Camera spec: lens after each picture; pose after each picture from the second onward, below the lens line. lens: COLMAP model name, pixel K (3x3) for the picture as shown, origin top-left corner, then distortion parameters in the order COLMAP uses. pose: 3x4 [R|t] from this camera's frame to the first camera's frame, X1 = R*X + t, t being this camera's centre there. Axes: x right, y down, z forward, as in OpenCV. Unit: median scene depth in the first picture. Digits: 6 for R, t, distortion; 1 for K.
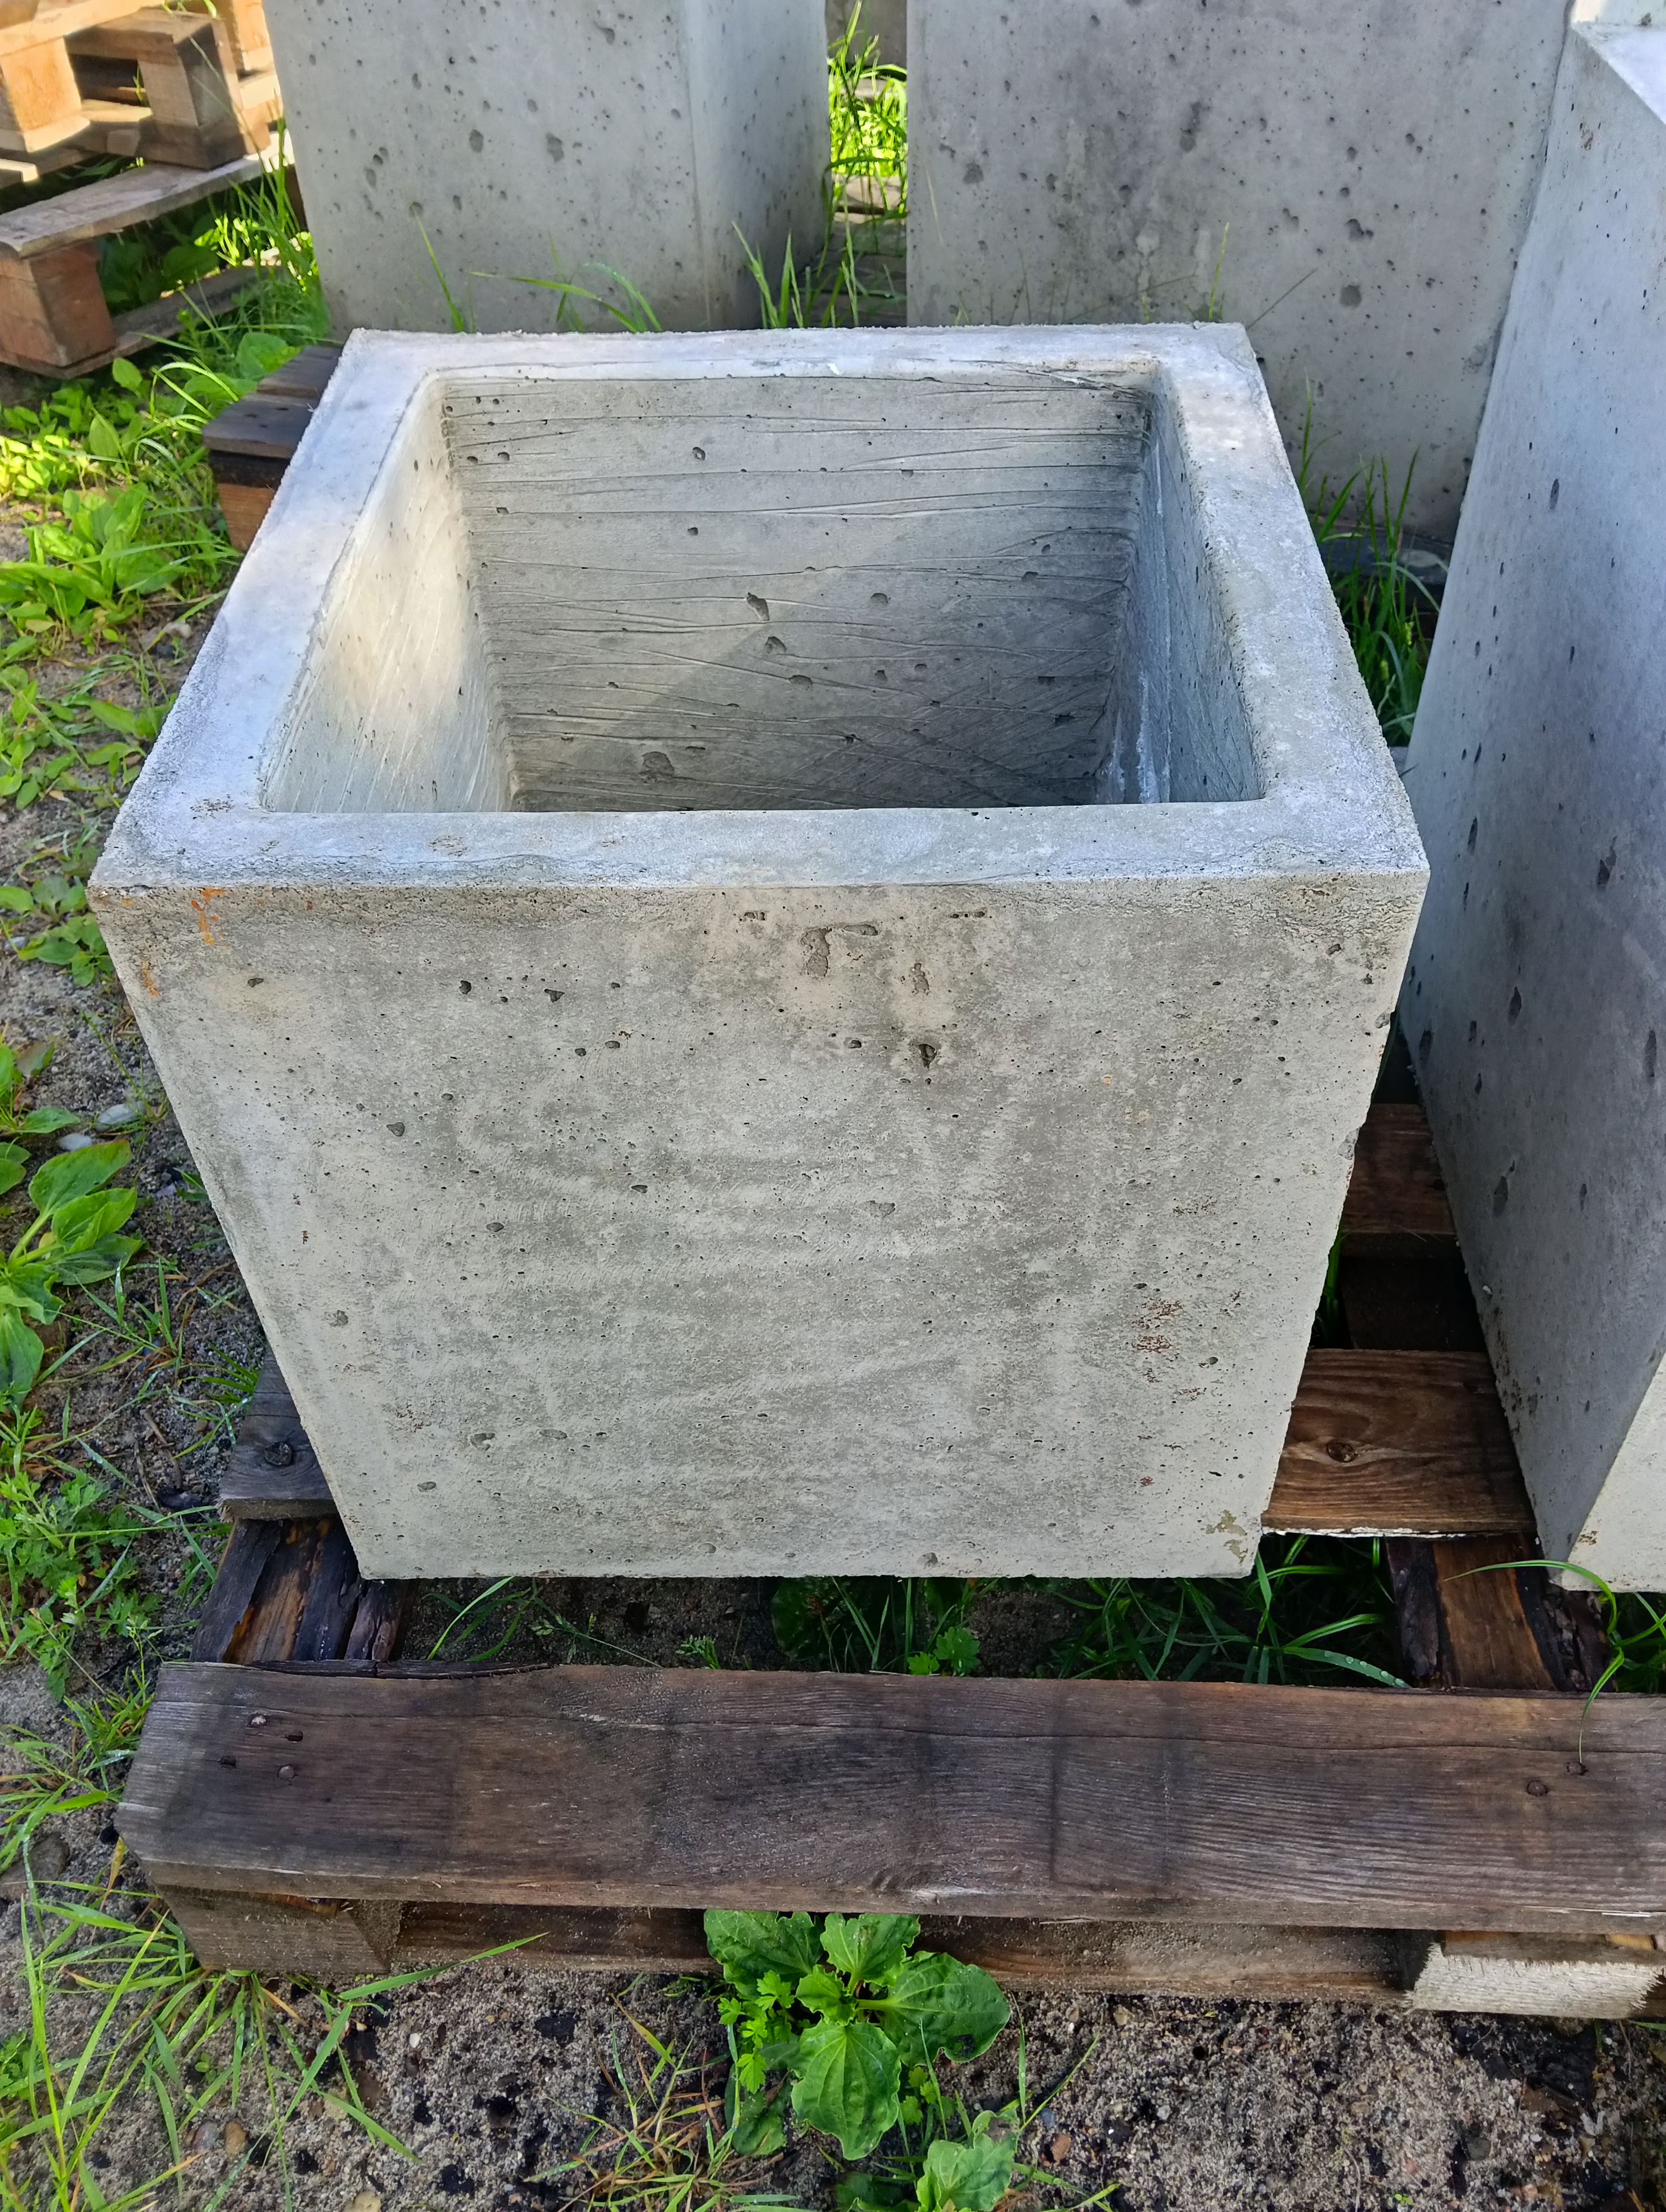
lens RADIAL K [[1791.0, 0, 832.2], [0, 1791.0, 1100.1], [0, 0, 1]] dist [0.056256, -0.115903]
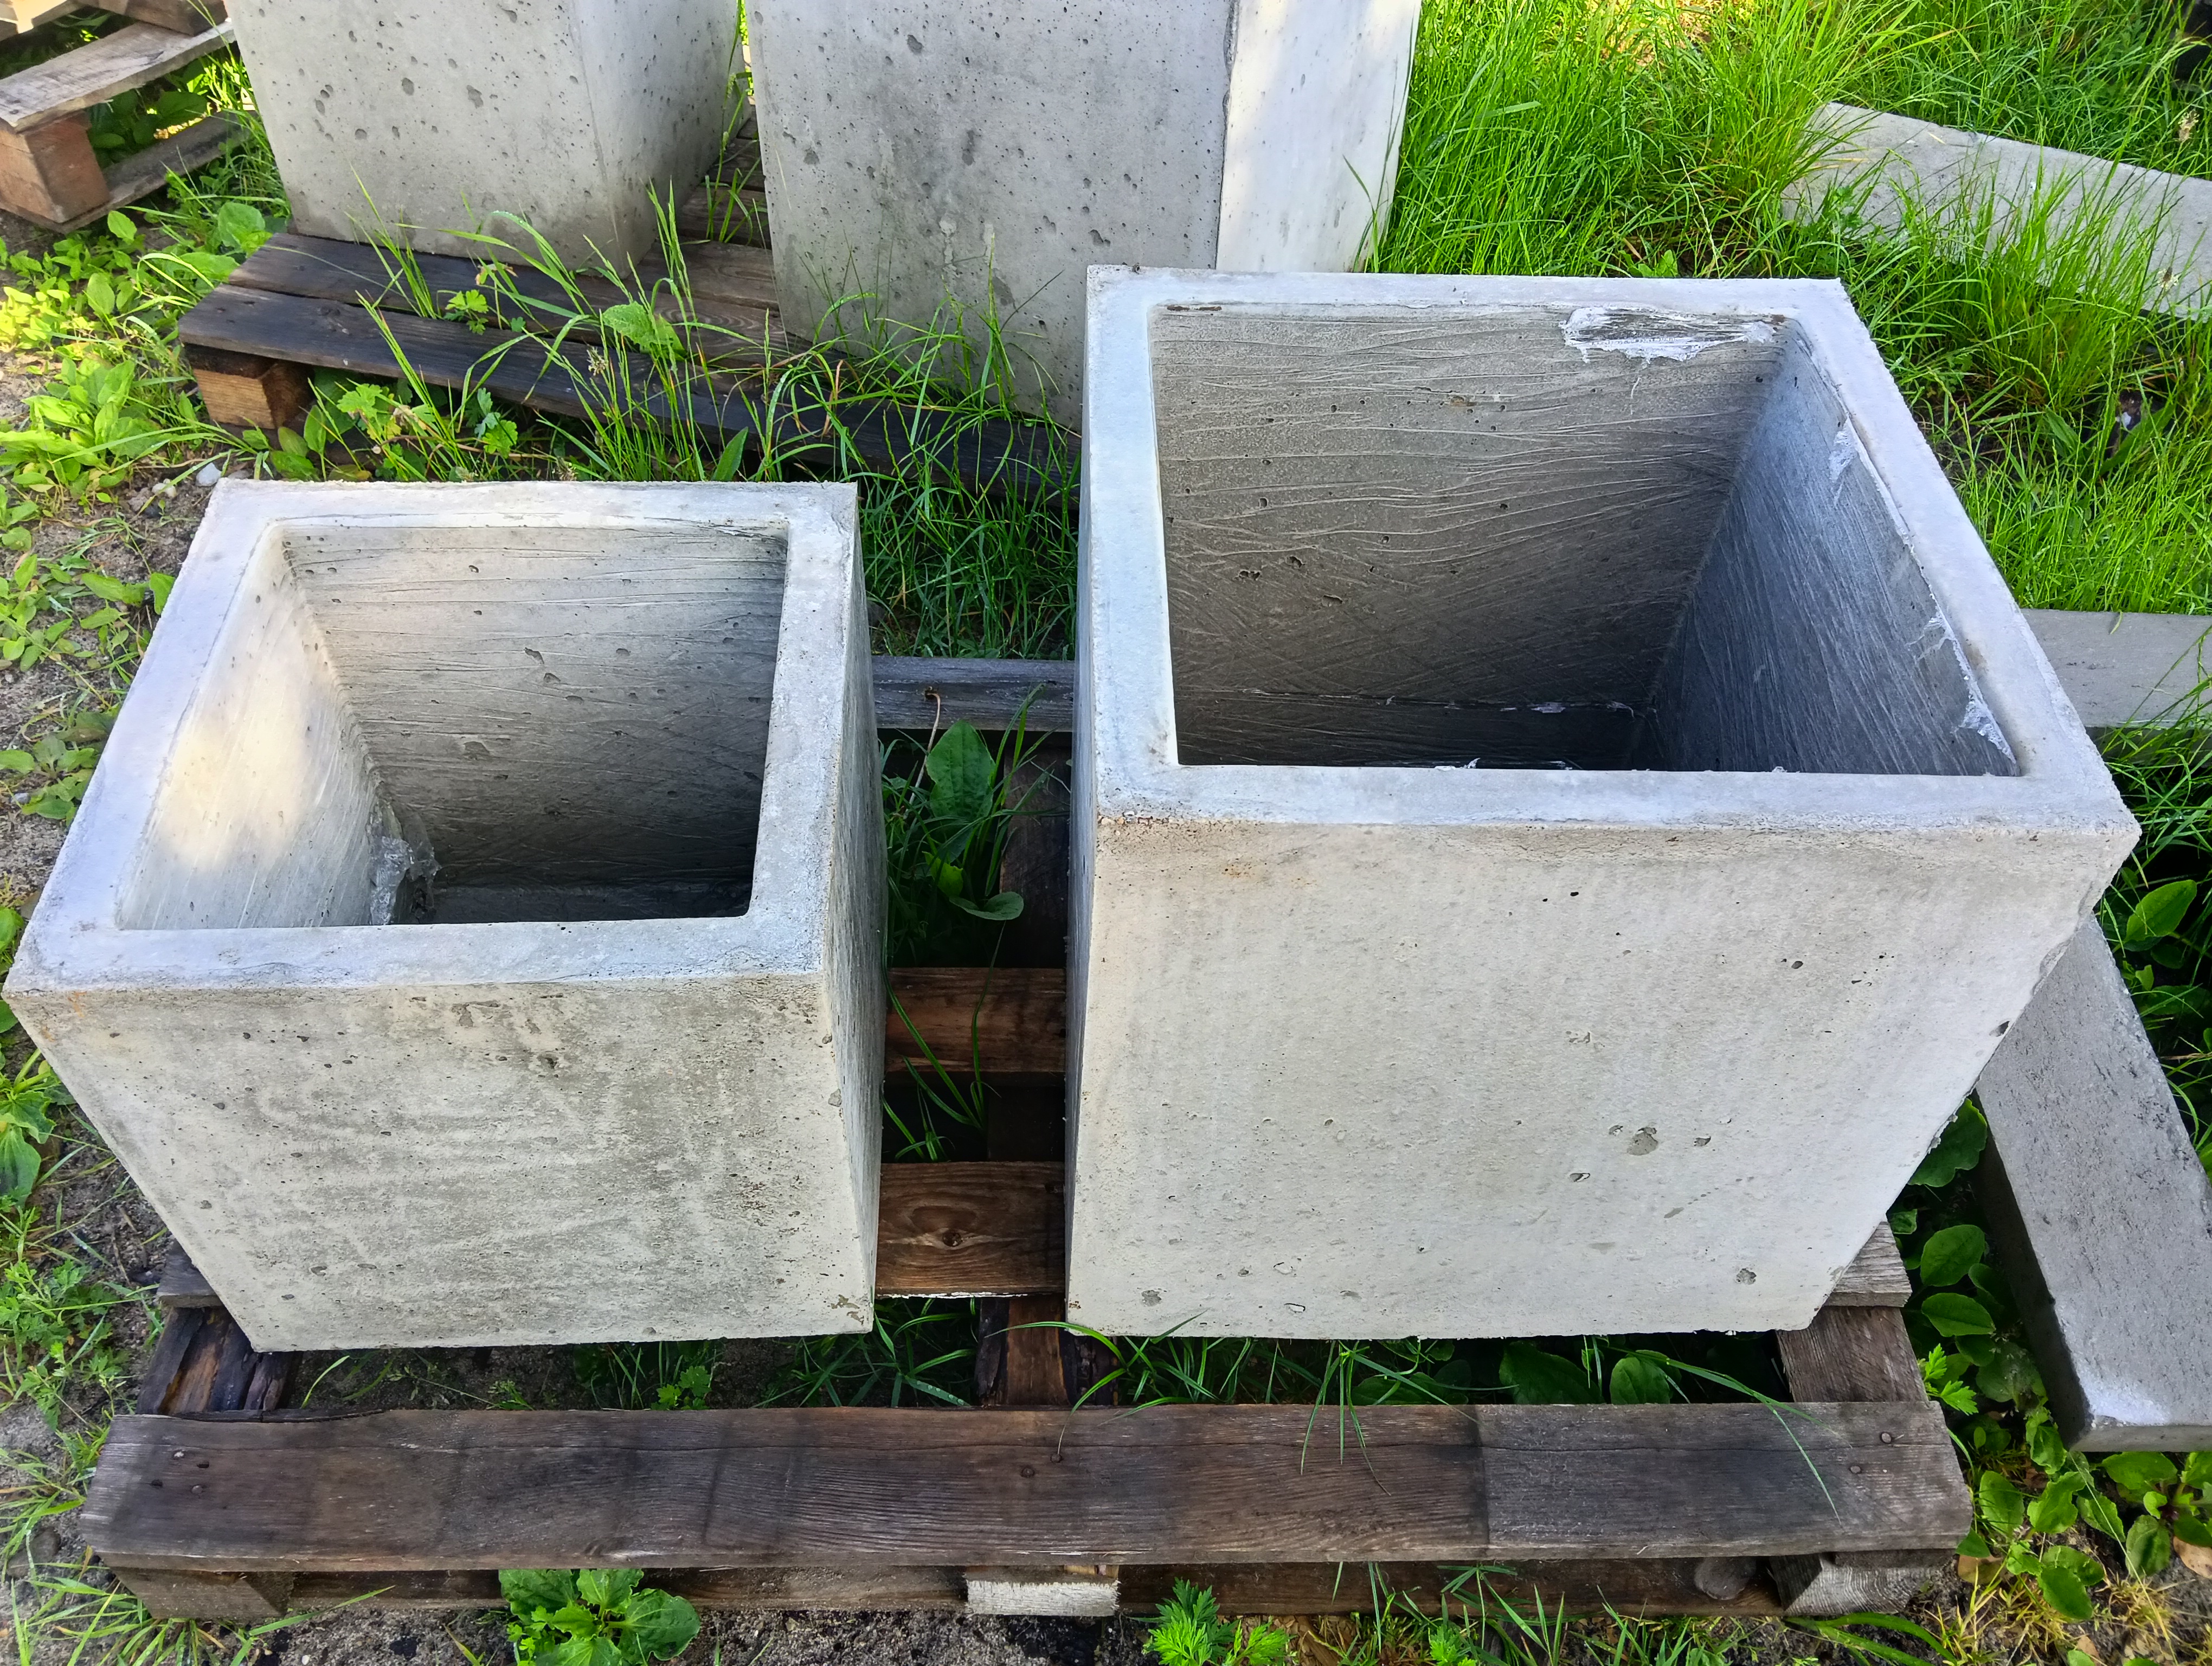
lens RADIAL K [[1791.0, 0, 1092.8], [0, 1791.0, 820.6], [0, 0, 1]] dist [0.056256, -0.115903]
pose [[0.996801, -0.009300, 0.079379, 0.304604], [0.004476, 0.998144, 0.060731, -0.250462], [-0.079797, -0.060182, 0.994993, -0.474027]]
